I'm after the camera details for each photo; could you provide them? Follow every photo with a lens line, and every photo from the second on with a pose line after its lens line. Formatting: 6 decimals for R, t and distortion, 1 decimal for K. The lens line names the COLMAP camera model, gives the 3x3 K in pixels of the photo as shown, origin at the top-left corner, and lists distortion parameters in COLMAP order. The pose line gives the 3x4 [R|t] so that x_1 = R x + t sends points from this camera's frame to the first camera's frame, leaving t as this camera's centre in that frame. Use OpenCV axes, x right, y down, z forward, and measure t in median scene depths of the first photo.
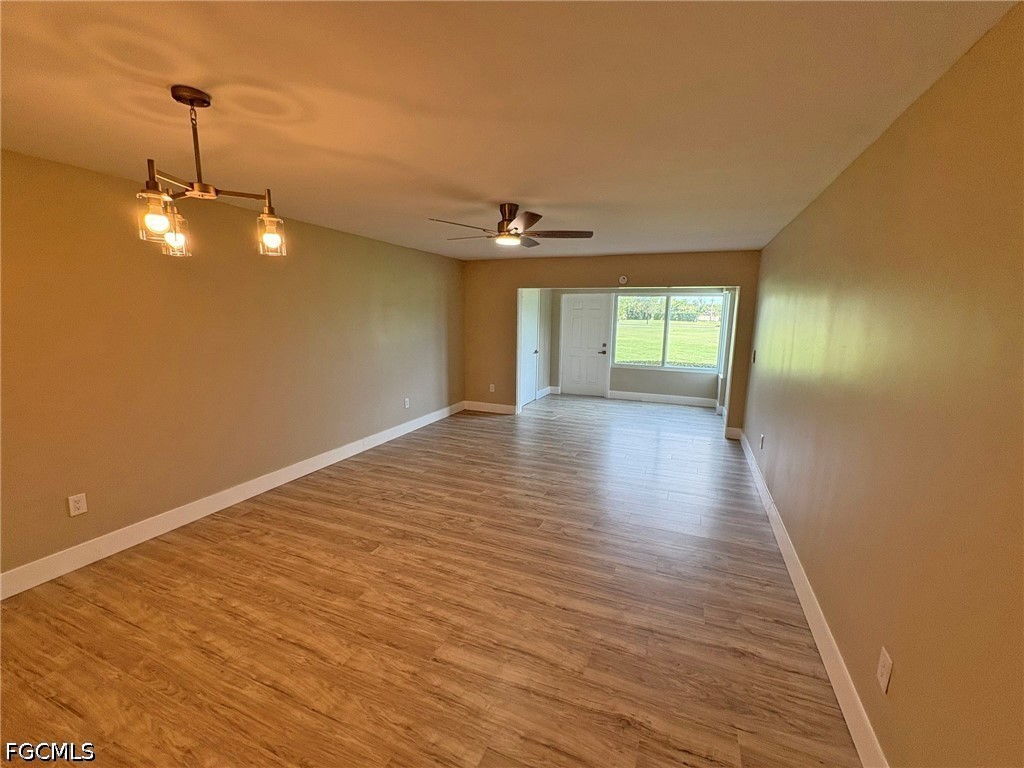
lens RADIAL K [[430.9, 0, 512.0], [0, 430.9, 384.0], [0, 0, 1]] dist [0.000526, 0.000169]
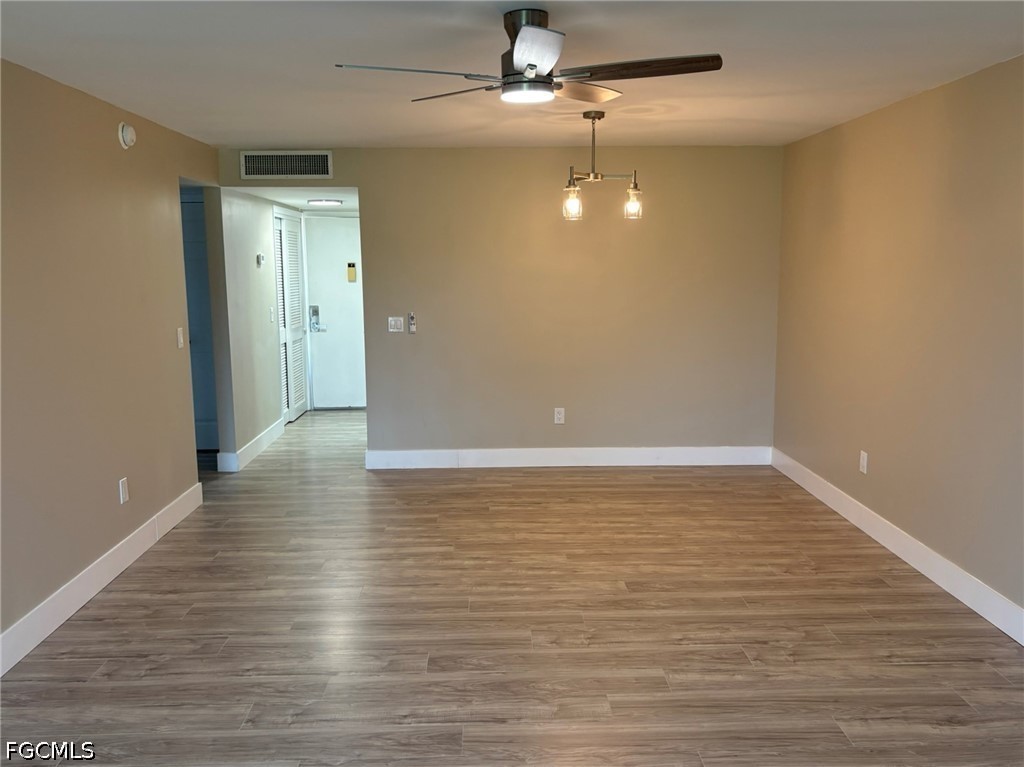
lens RADIAL K [[834.4, 0, 512.0], [0, 834.4, 383.5], [0, 0, 1]] dist [0.055606, 0.000219]
pose [[-0.907453, 0.054295, -0.416632, 0.406607], [-0.073498, 0.955811, 0.284645, -0.313979], [0.413676, 0.288923, -0.863363, 1.951562]]
